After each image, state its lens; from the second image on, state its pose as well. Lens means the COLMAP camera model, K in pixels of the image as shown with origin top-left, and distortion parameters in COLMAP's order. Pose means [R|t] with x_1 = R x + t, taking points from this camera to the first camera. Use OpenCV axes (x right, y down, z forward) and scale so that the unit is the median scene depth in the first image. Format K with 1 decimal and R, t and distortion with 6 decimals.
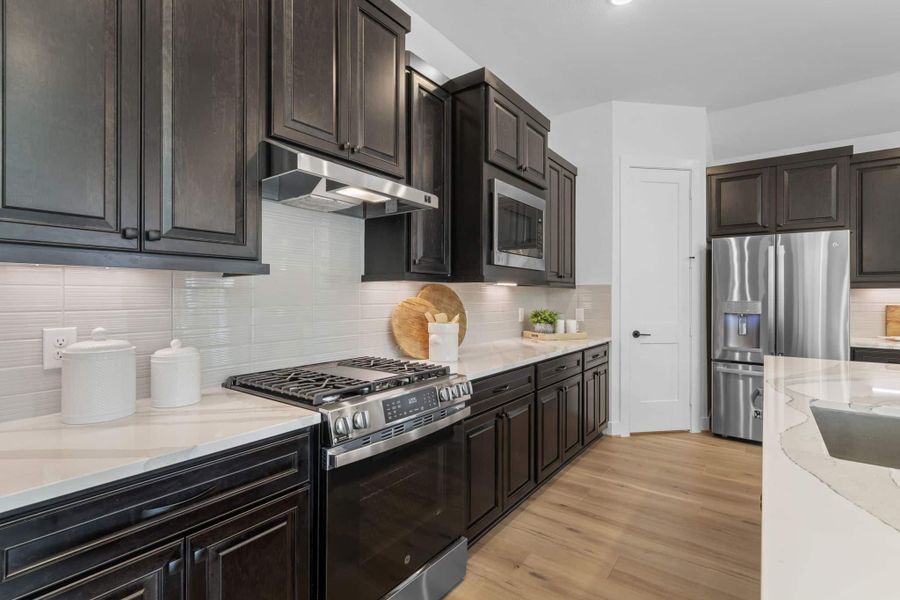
lens RADIAL K [[414.0, 0, 448.3], [0, 414.0, 301.5], [0, 0, 1]] dist [0.000549, 0.000130]
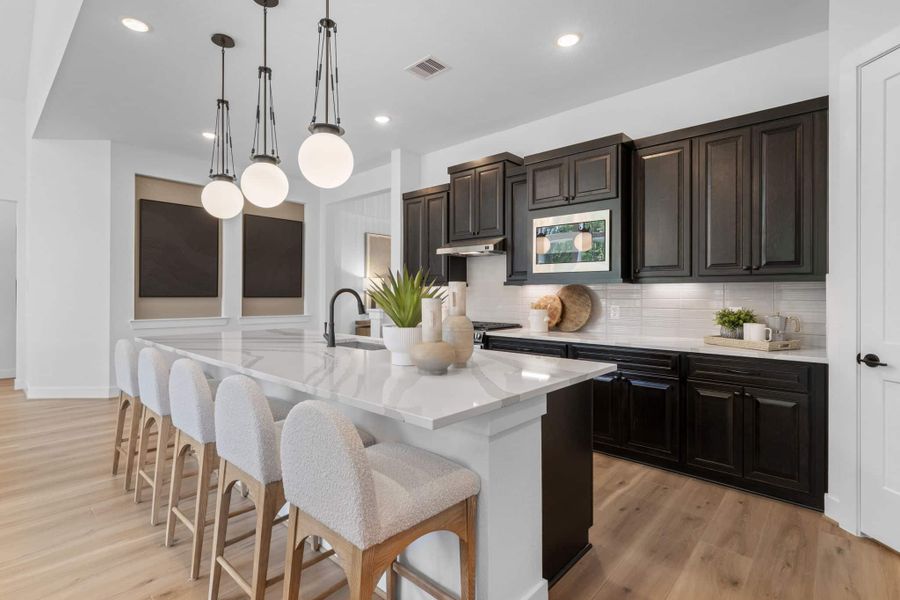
lens RADIAL K [[426.9, 0, 448.4], [0, 426.9, 287.8], [0, 0, 1]] dist [-0.000305, -0.000154]
pose [[-0.079275, -0.002647, -0.996849, 1.789850], [-0.006104, 0.999979, -0.002170, -0.025206], [0.996834, 0.005913, -0.079290, 0.800174]]
